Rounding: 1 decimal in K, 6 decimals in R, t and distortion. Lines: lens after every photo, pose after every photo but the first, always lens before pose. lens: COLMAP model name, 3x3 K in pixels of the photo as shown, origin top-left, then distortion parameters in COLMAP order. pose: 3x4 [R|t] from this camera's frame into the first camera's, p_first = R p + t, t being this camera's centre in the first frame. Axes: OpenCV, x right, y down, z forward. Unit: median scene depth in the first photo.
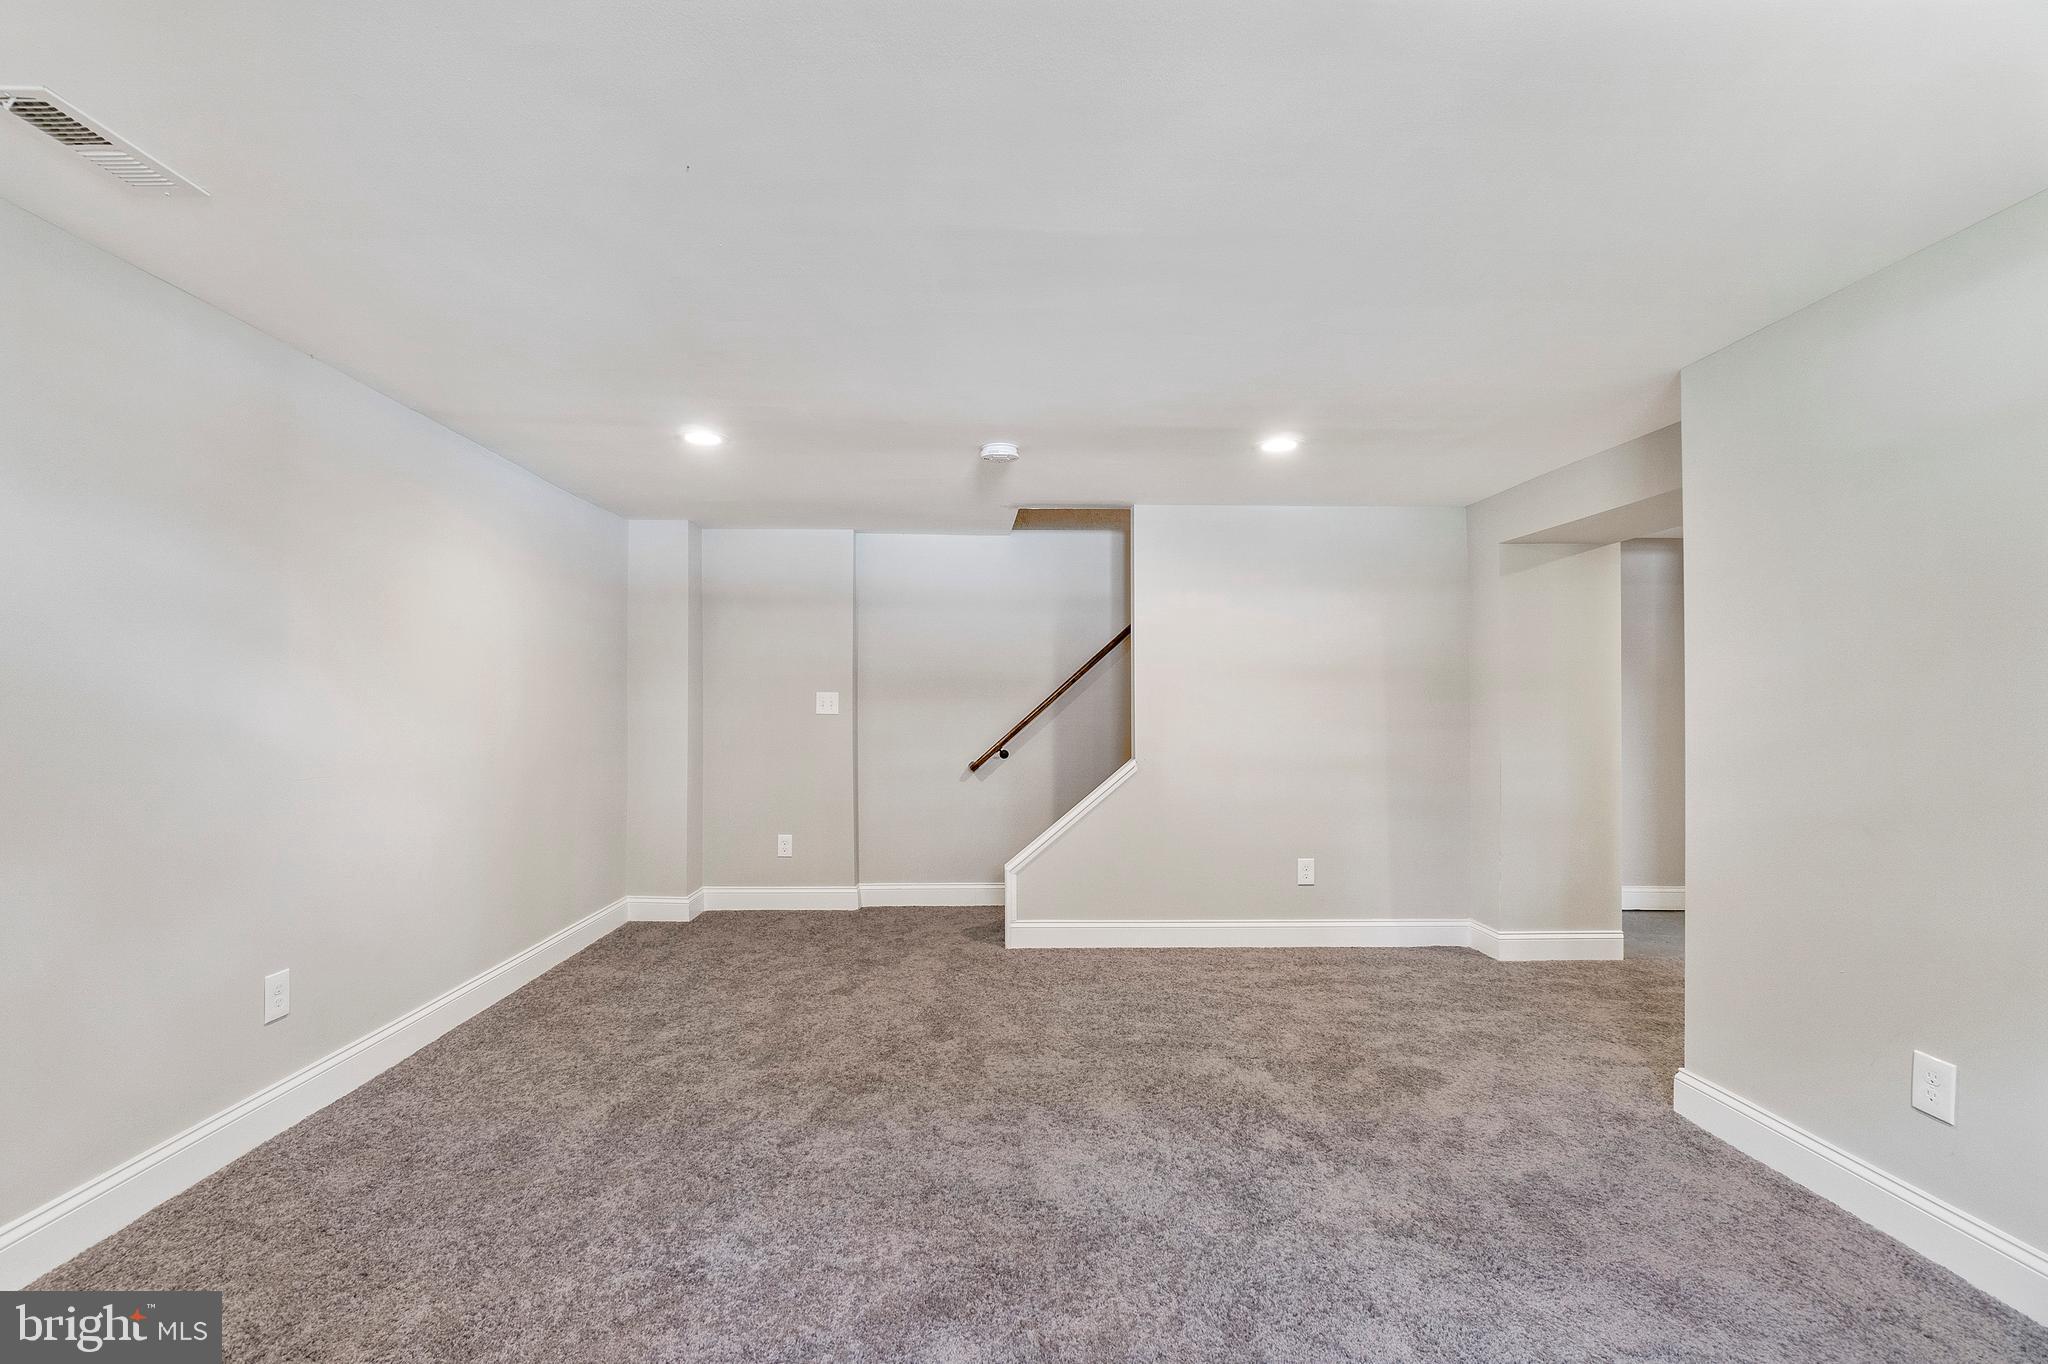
lens RADIAL K [[908.7, 0, 1010.5], [0, 908.7, 698.8], [0, 0, 1]] dist [-0.004463, -0.000248]
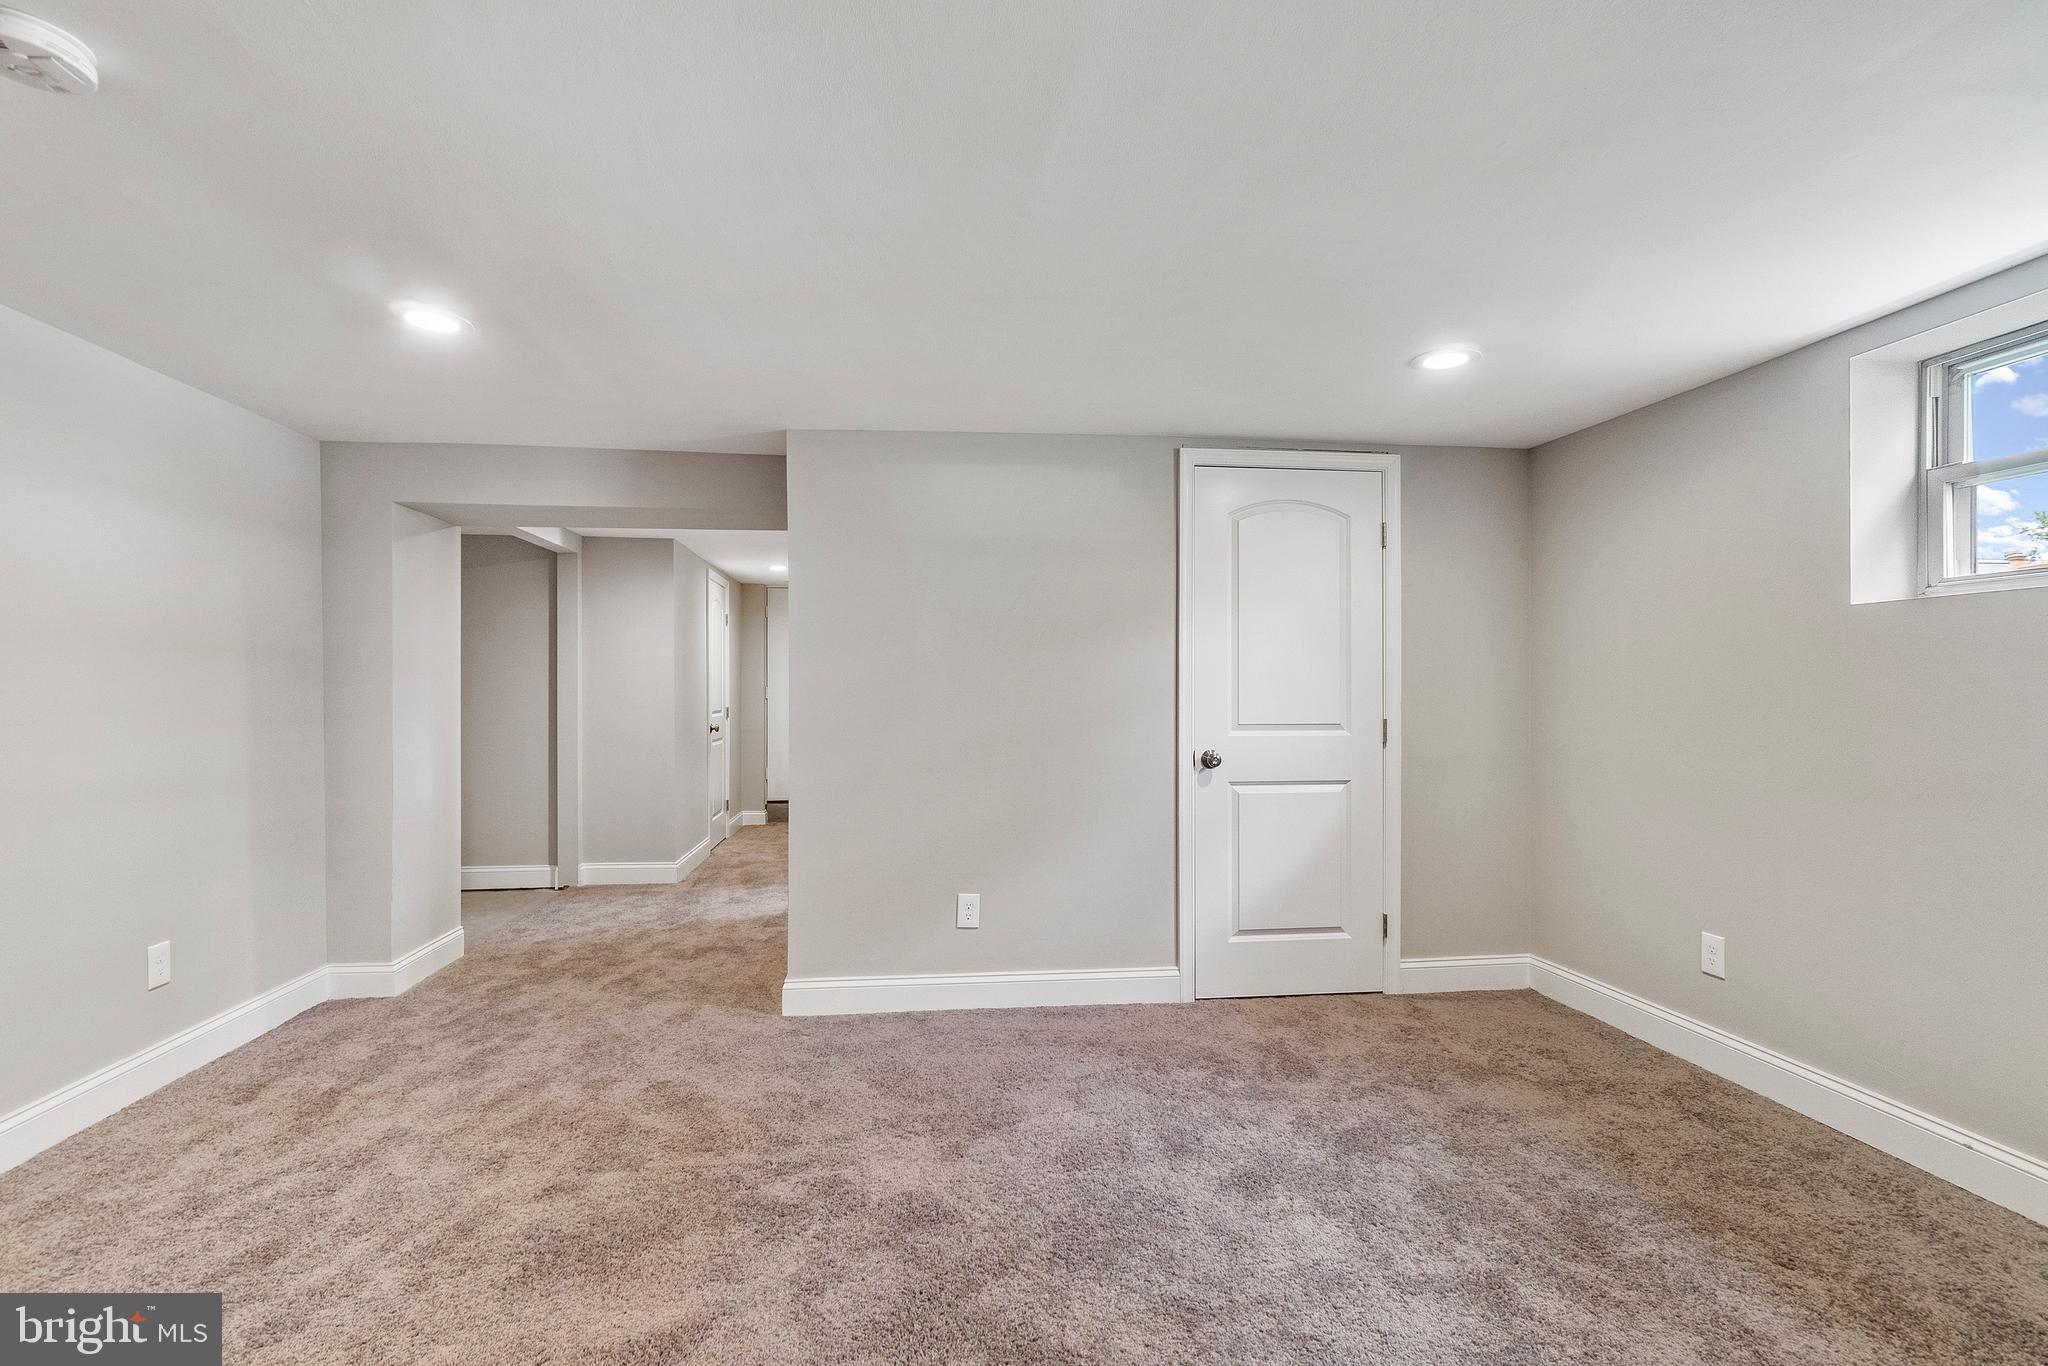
lens RADIAL K [[908.7, 0, 1019.1], [0, 908.7, 690.2], [0, 0, 1]] dist [-0.004463, -0.000248]
pose [[-0.085246, 0.003619, 0.996353, -0.396651], [-0.008123, 0.999958, -0.004327, 0.003322], [-0.996327, -0.008463, -0.085213, 0.560354]]
